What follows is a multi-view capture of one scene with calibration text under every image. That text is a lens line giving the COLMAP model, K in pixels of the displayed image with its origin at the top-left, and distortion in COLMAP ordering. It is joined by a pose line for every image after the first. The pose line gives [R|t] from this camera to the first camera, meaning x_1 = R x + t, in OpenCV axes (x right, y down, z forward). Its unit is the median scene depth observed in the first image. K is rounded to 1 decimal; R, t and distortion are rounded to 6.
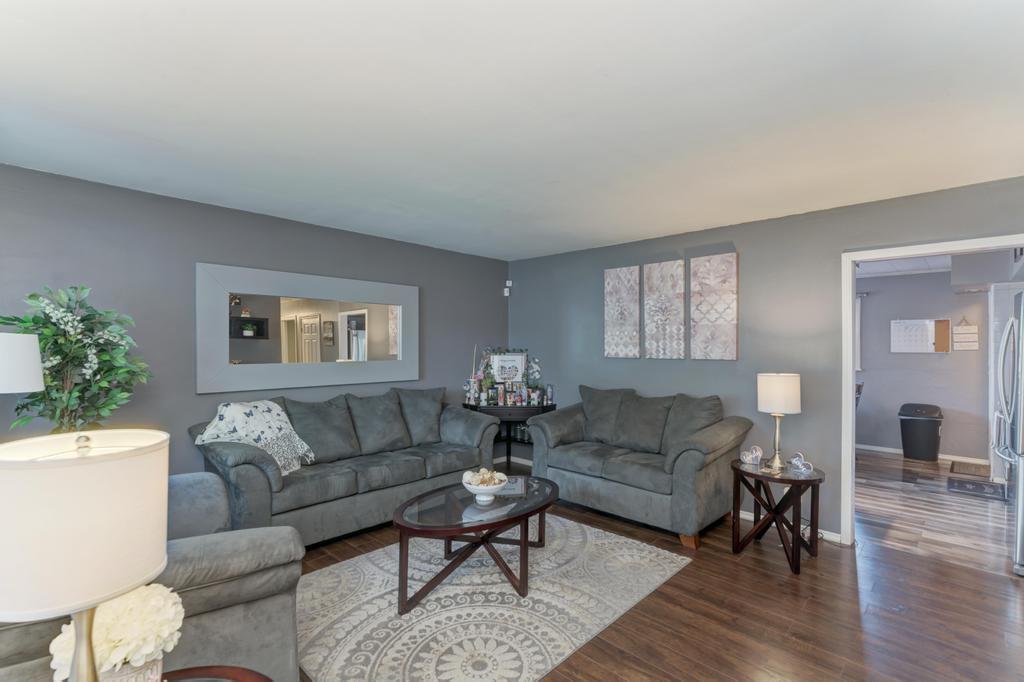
lens RADIAL K [[452.3, 0, 506.2], [0, 452.3, 345.5], [0, 0, 1]] dist [-0.003457, -0.000437]
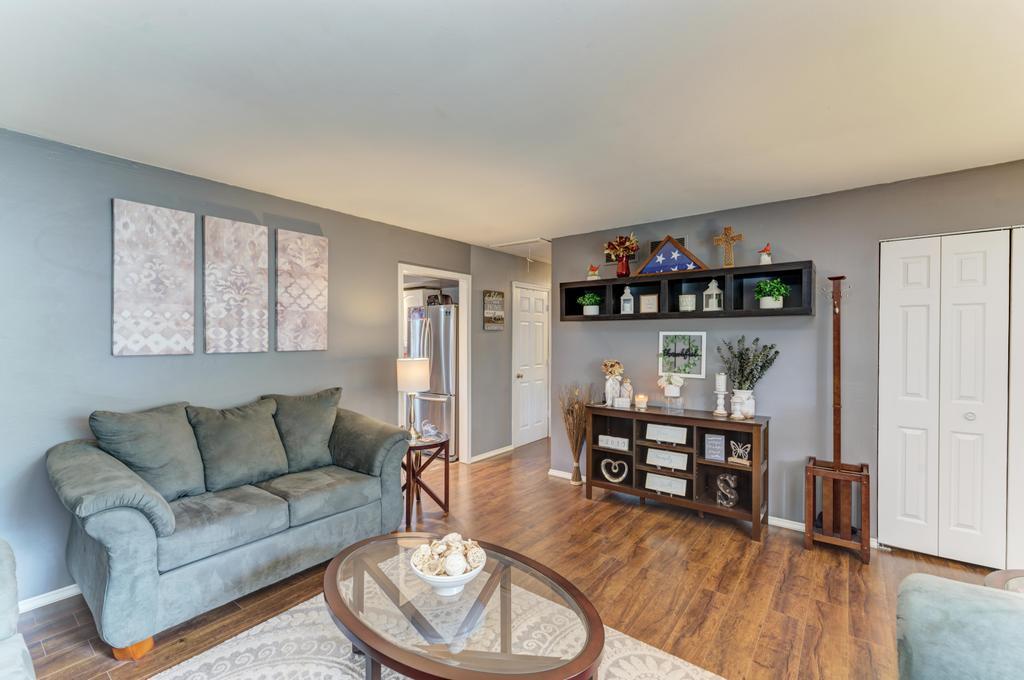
lens RADIAL K [[443.9, 0, 507.9], [0, 443.9, 337.8], [0, 0, 1]] dist [0.003620, -0.000186]
pose [[-0.107396, -0.005008, 0.994204, -0.433080], [0.000345, 0.999987, 0.005075, 0.001668], [-0.994216, 0.000888, -0.107392, 0.660287]]
